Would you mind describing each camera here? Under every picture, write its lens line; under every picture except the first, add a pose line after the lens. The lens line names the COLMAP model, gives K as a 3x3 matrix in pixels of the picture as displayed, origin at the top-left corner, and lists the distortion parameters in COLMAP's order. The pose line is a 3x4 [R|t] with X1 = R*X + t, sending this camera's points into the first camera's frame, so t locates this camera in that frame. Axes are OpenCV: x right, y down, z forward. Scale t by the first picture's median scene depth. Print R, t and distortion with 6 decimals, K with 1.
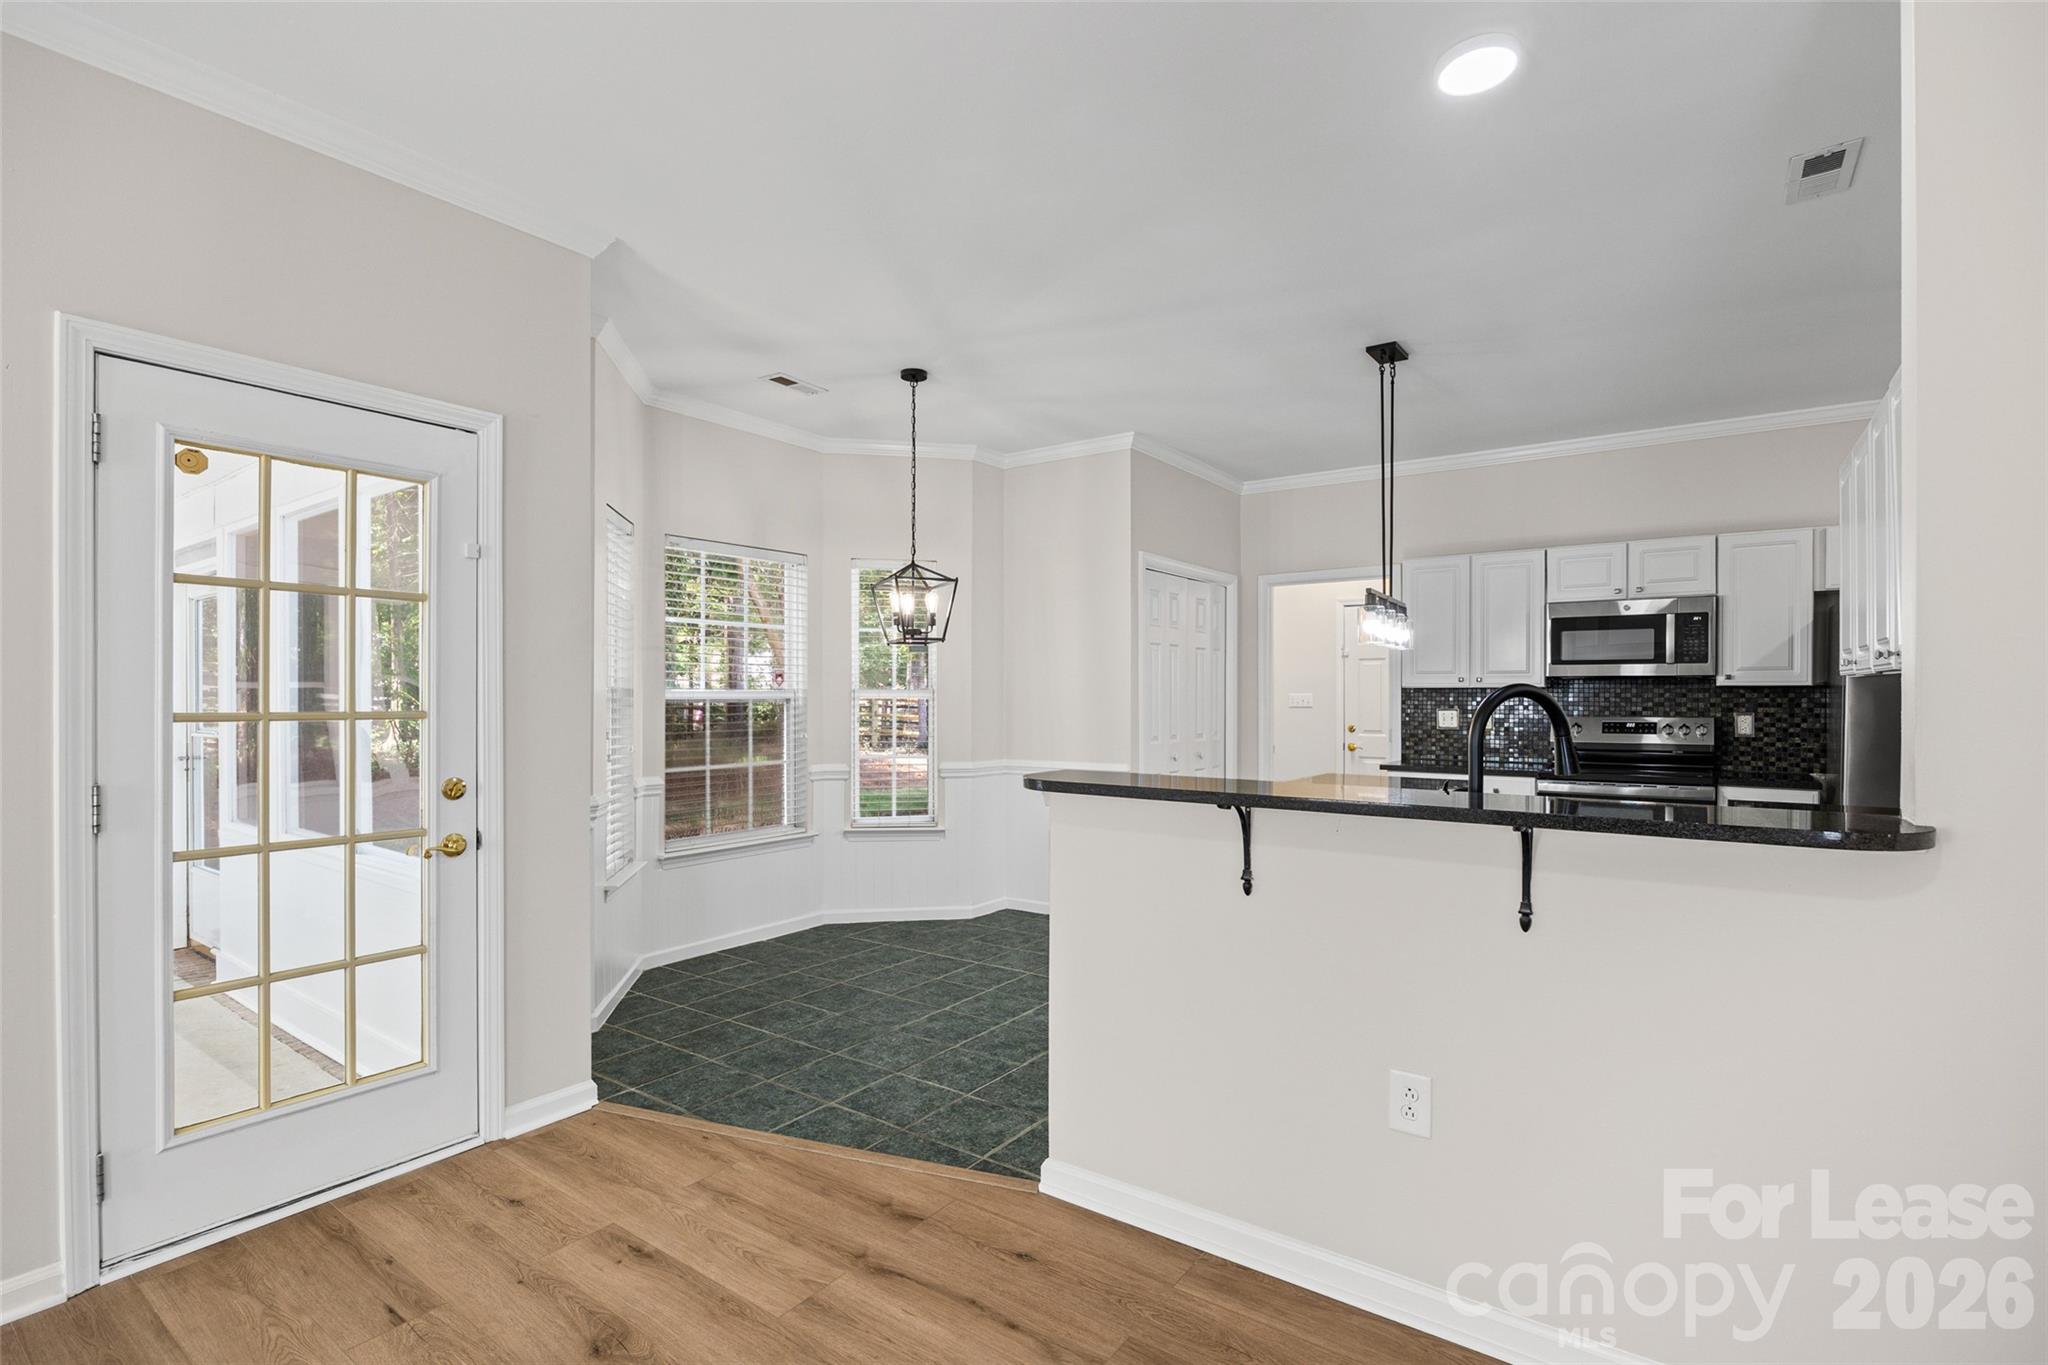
lens RADIAL K [[947.4, 0, 1018.3], [0, 947.4, 701.6], [0, 0, 1]] dist [-0.013877, 0.001007]
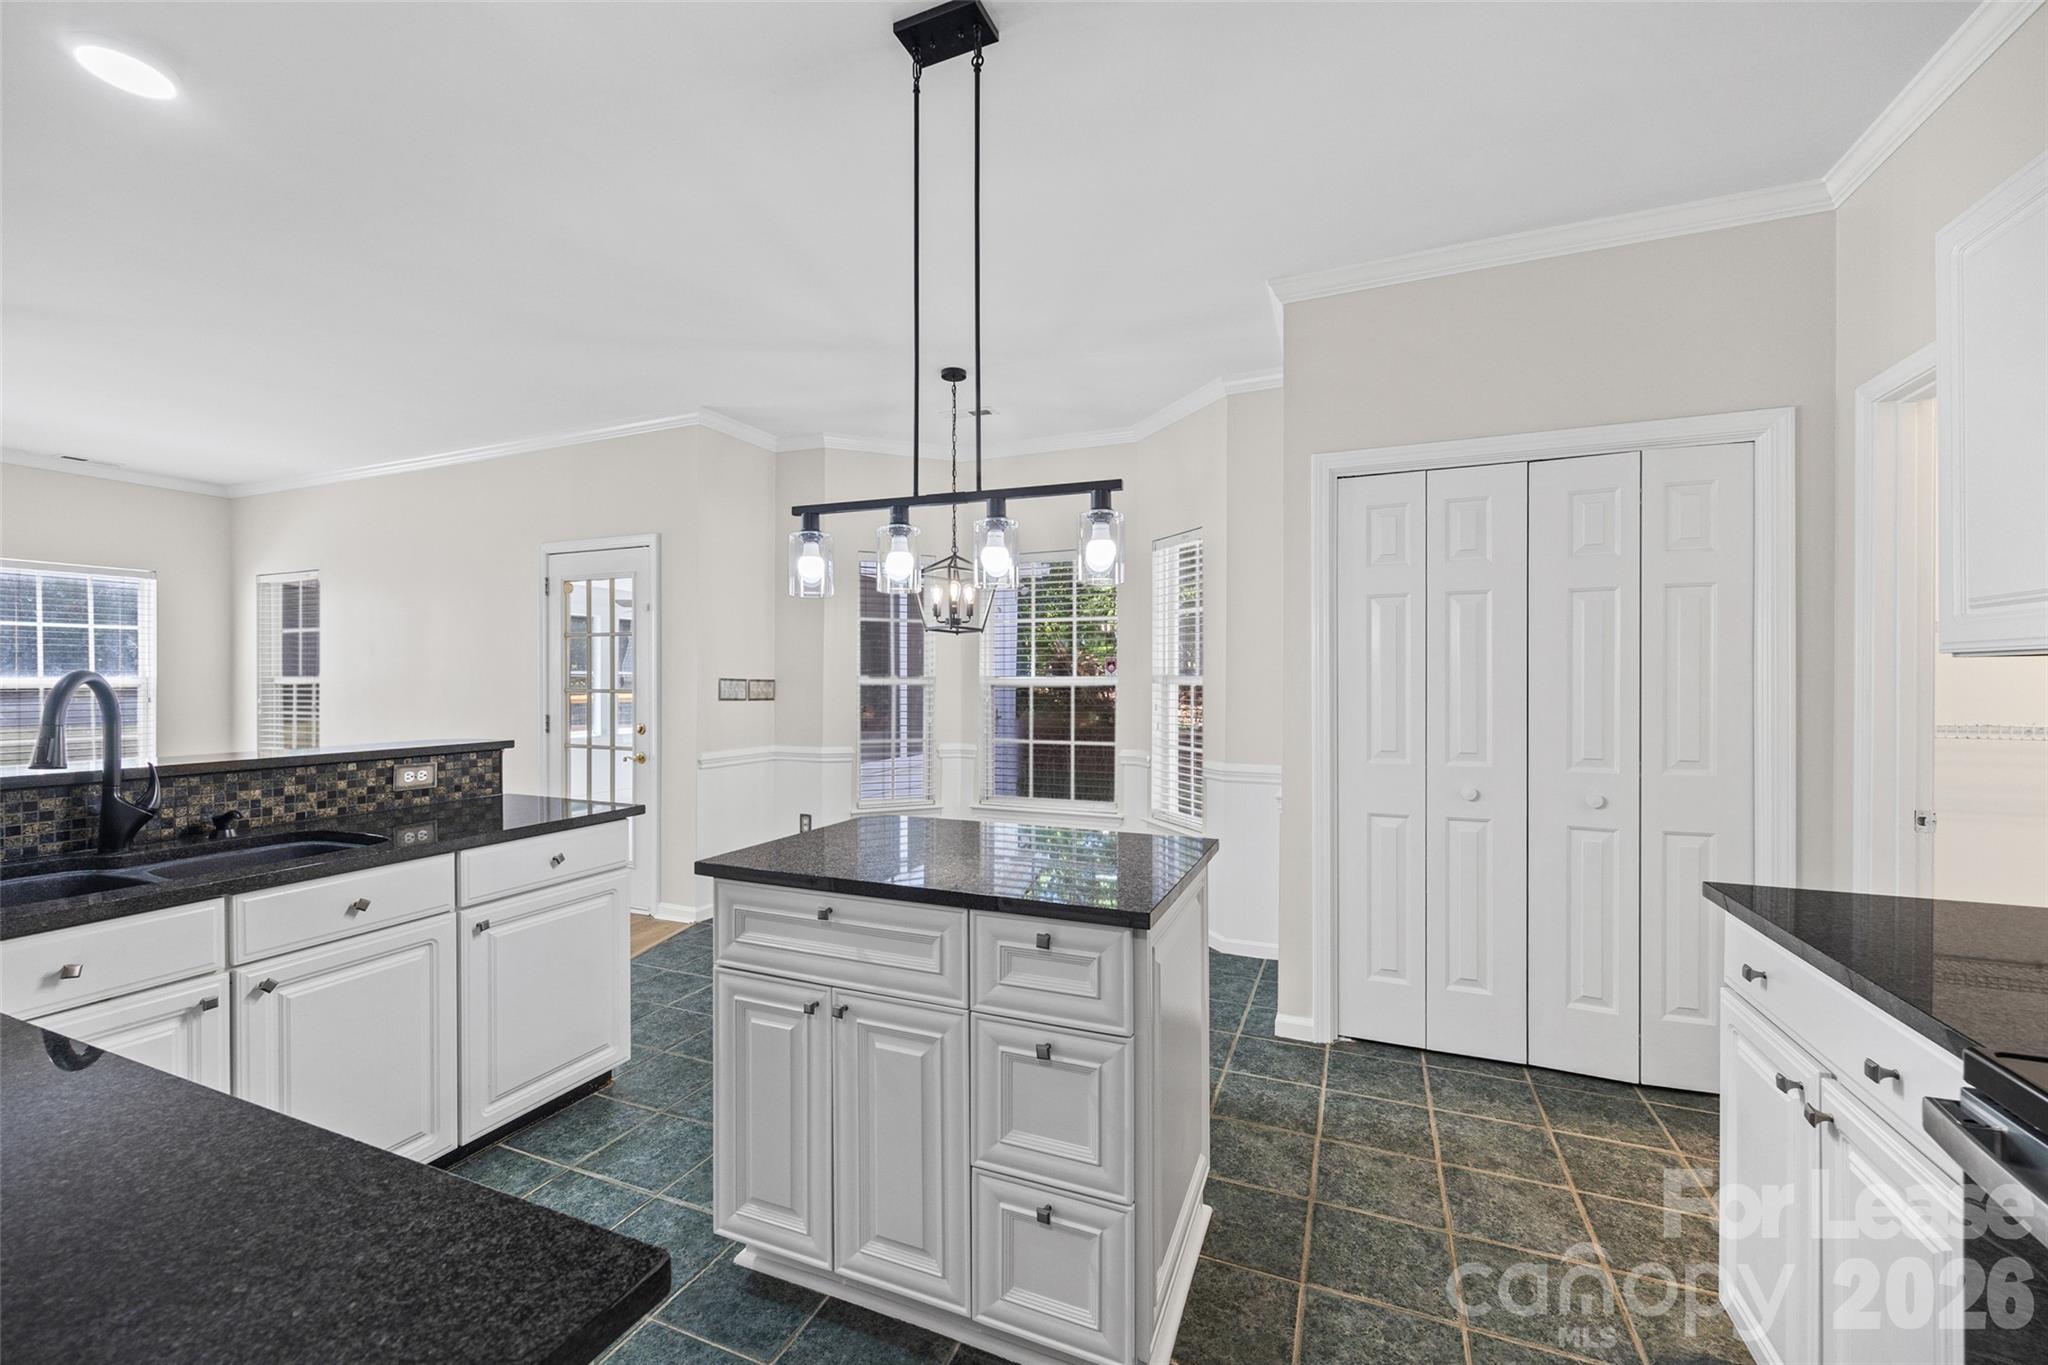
lens RADIAL K [[819.9, 0, 1023.8], [0, 819.9, 682.1], [0, 0, 1]] dist [-0.004989, -0.000525]
pose [[0.223451, 0.002103, -0.974713, 0.769428], [-0.005242, 0.999986, 0.000956, -0.007189], [0.974701, 0.004896, 0.223459, 0.855074]]
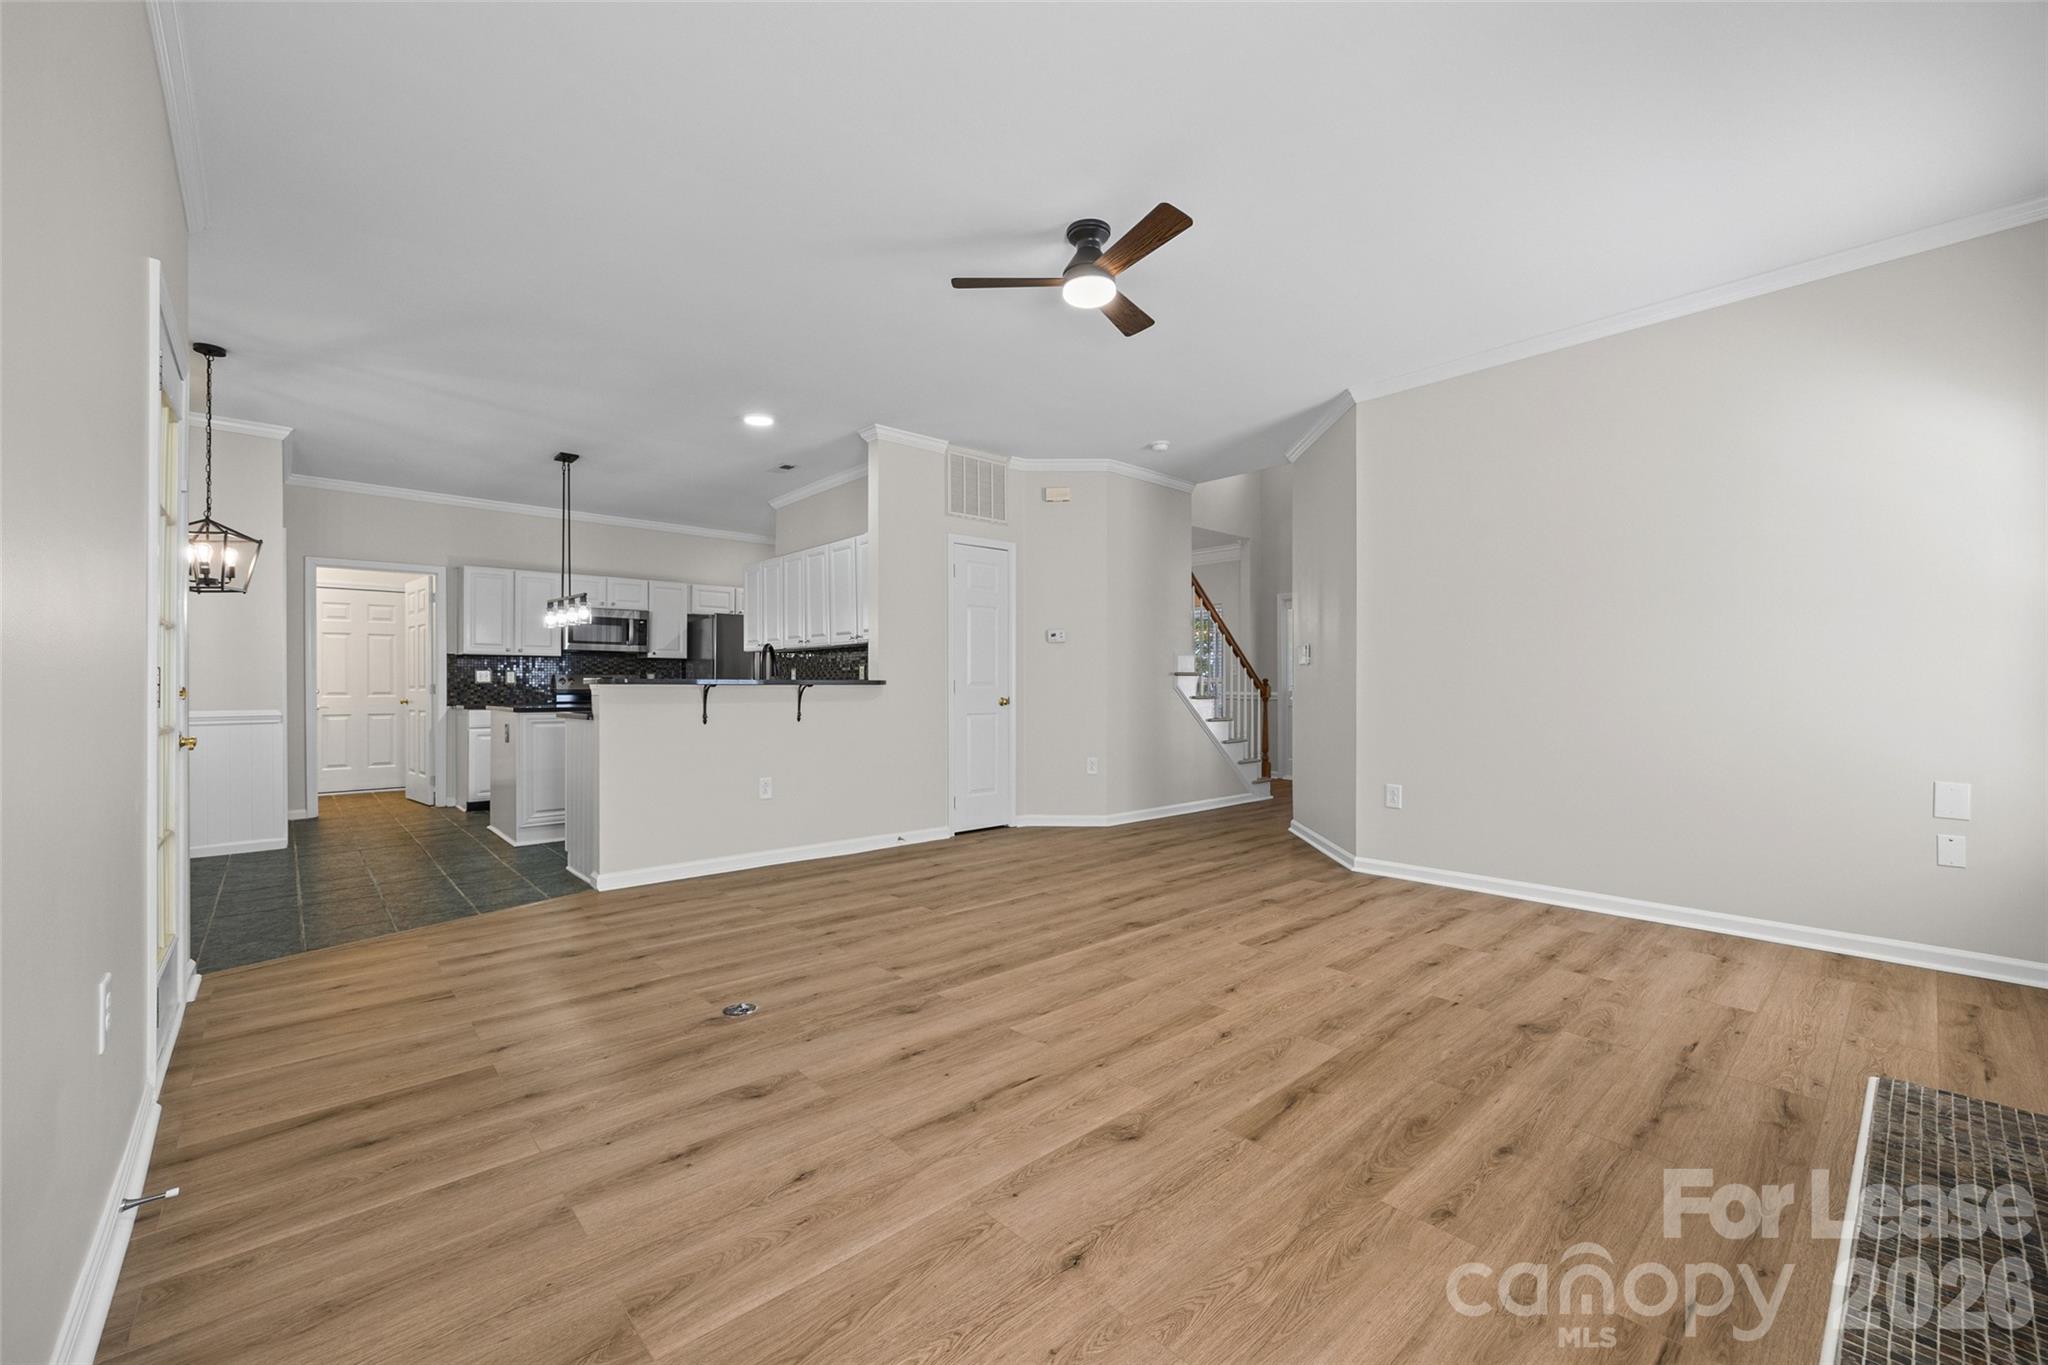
lens RADIAL K [[819.9, 0, 1024.9], [0, 819.9, 682.0], [0, 0, 1]] dist [-0.004989, -0.000525]
pose [[0.209065, 0.005332, 0.977887, -0.823369], [0.008700, 0.999935, -0.007312, 0.058215], [-0.977863, 0.010036, 0.209005, -0.128010]]
